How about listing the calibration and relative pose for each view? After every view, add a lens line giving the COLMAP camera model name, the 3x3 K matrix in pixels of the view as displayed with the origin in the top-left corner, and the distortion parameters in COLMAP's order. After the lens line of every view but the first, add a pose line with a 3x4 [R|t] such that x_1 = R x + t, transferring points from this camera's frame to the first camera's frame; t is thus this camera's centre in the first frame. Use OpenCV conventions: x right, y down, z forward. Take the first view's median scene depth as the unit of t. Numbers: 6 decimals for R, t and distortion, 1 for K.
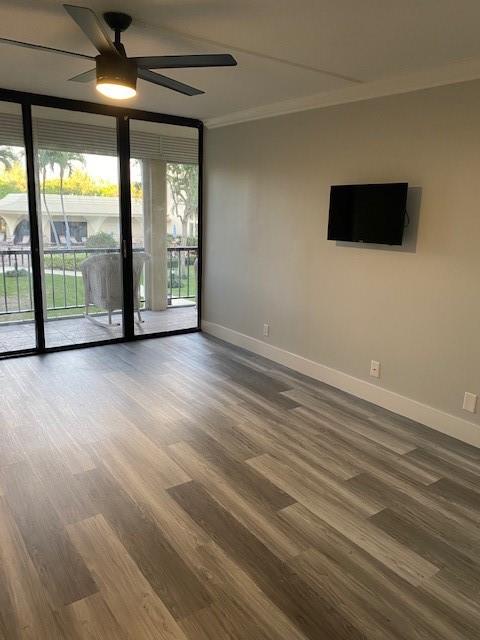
lens RADIAL K [[488.8, 0, 246.2], [0, 488.8, 321.3], [0, 0, 1]] dist [0.022696, -0.033780]
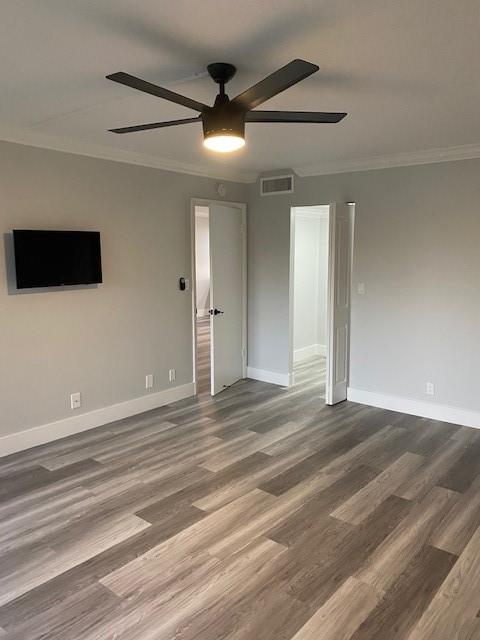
lens RADIAL K [[488.8, 0, 243.3], [0, 488.8, 323.4], [0, 0, 1]] dist [0.022696, -0.033780]
pose [[-0.248785, -0.178612, 0.951947, -0.923267], [0.208816, 0.949845, 0.232790, -0.266403], [-0.945781, 0.256696, -0.199010, 0.934316]]
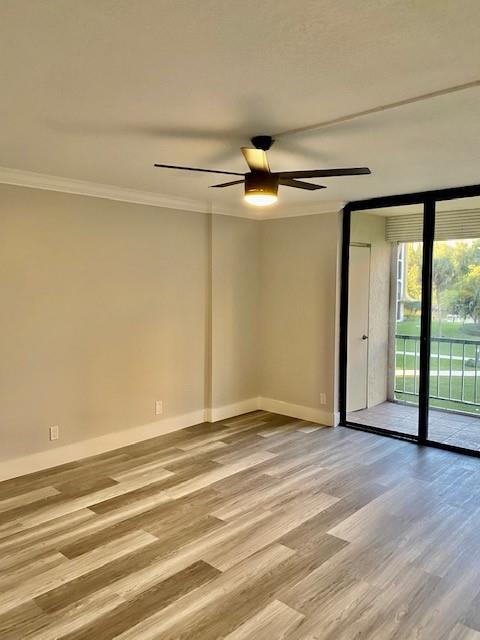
lens RADIAL K [[488.8, 0, 239.8], [0, 488.8, 314.7], [0, 0, 1]] dist [0.022696, -0.033780]
pose [[0.189138, 0.023293, -0.981674, 0.667694], [-0.215539, 0.976323, -0.018361, -0.127381], [0.958003, 0.215062, 0.189680, 0.596236]]
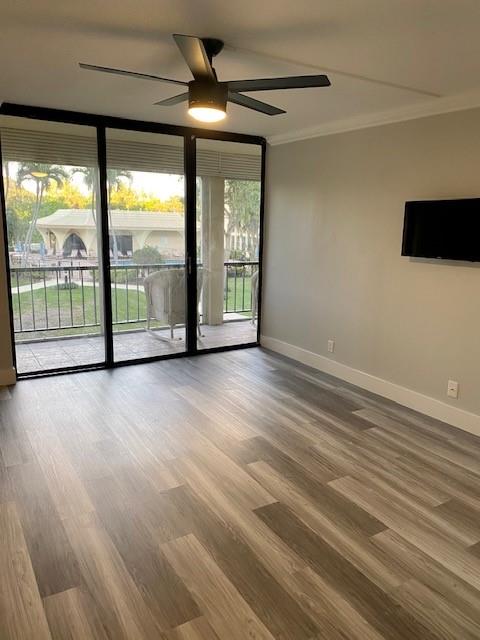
lens RADIAL K [[488.8, 0, 244.7], [0, 488.8, 321.7], [0, 0, 1]] dist [0.022696, -0.033780]
pose [[0.996752, 0.004909, -0.080385, -0.078408], [-0.006731, 0.999726, -0.022414, -0.012527], [0.080253, 0.022882, 0.996512, 0.000662]]
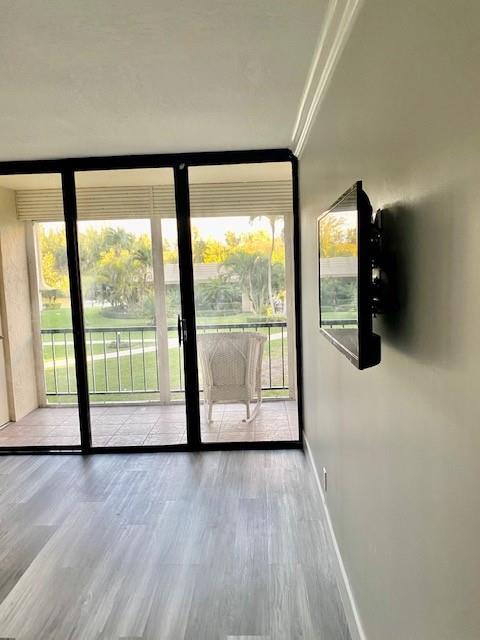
lens RADIAL K [[488.8, 0, 240.1], [0, 488.8, 320.9], [0, 0, 1]] dist [0.022696, -0.033780]
pose [[0.781303, 0.005594, -0.624127, 0.460552], [-0.078235, 0.992951, -0.089037, -0.152406], [0.619230, 0.118394, 0.776233, 0.688757]]
